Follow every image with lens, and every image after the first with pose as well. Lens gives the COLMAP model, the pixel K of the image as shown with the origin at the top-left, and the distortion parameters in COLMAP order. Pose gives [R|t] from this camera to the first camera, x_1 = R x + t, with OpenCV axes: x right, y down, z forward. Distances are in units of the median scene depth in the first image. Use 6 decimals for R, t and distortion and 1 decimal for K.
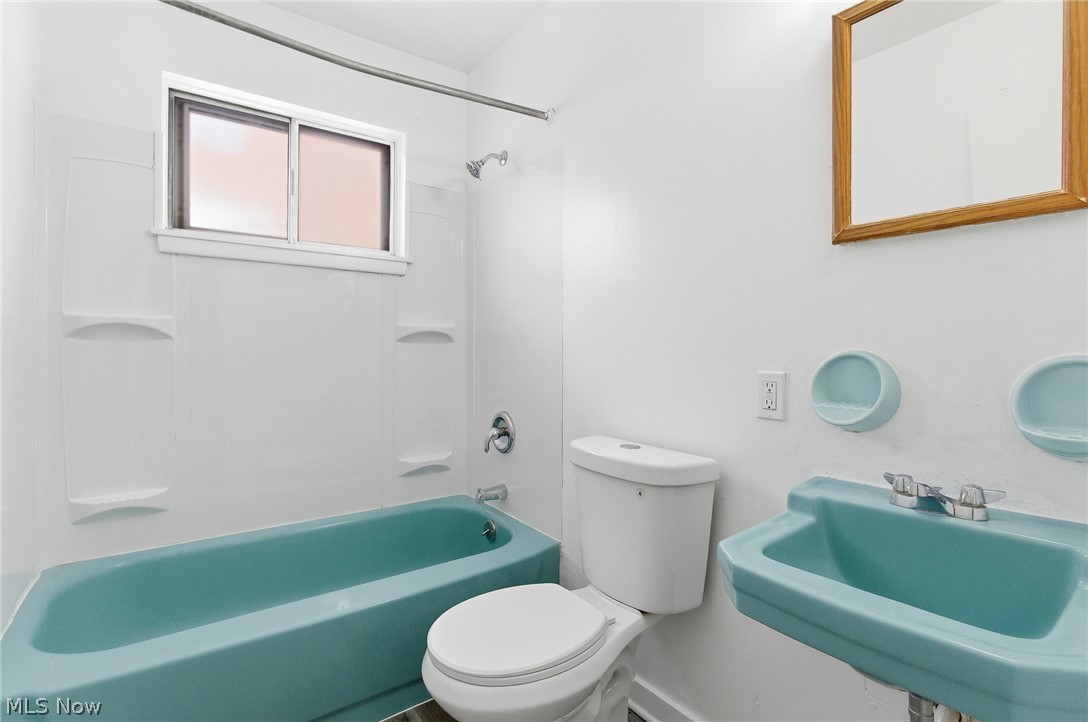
lens RADIAL K [[525.1, 0, 542.8], [0, 525.1, 350.2], [0, 0, 1]] dist [-0.003060, 0.006608]
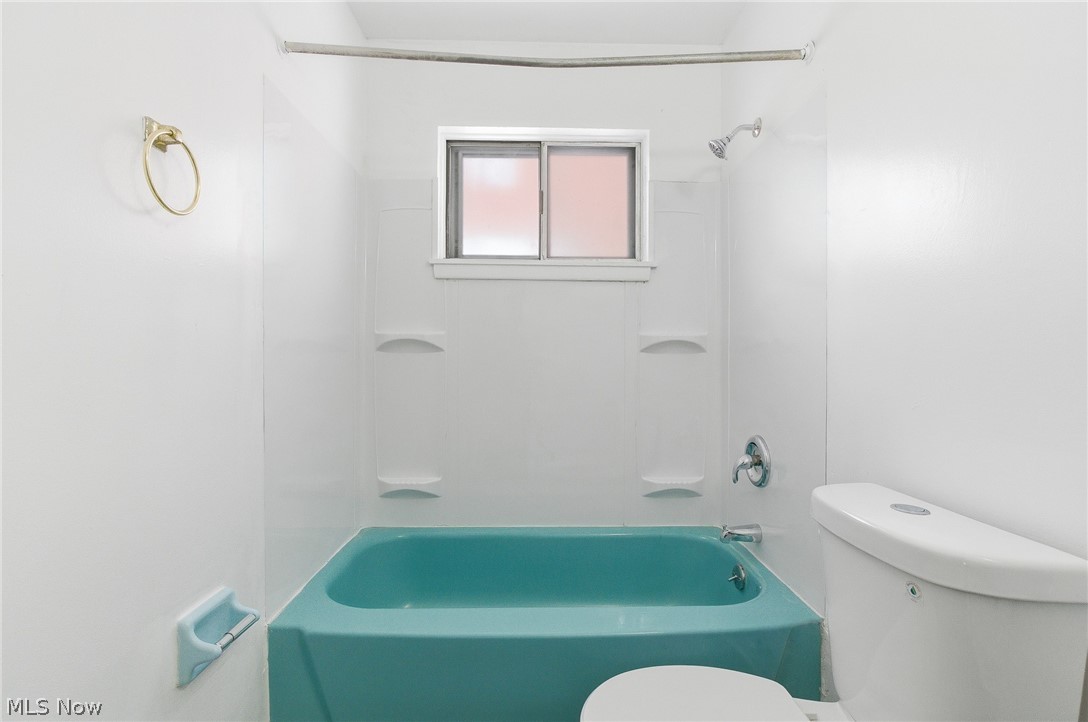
lens RADIAL K [[504.7, 0, 544.0], [0, 504.7, 361.0], [0, 0, 1]] dist [-0.004896, 0.000749]
pose [[0.821487, -0.002624, -0.570222, 0.123664], [-0.000594, 0.999985, -0.005457, 0.005982], [0.570228, 0.004822, 0.821473, 0.201442]]
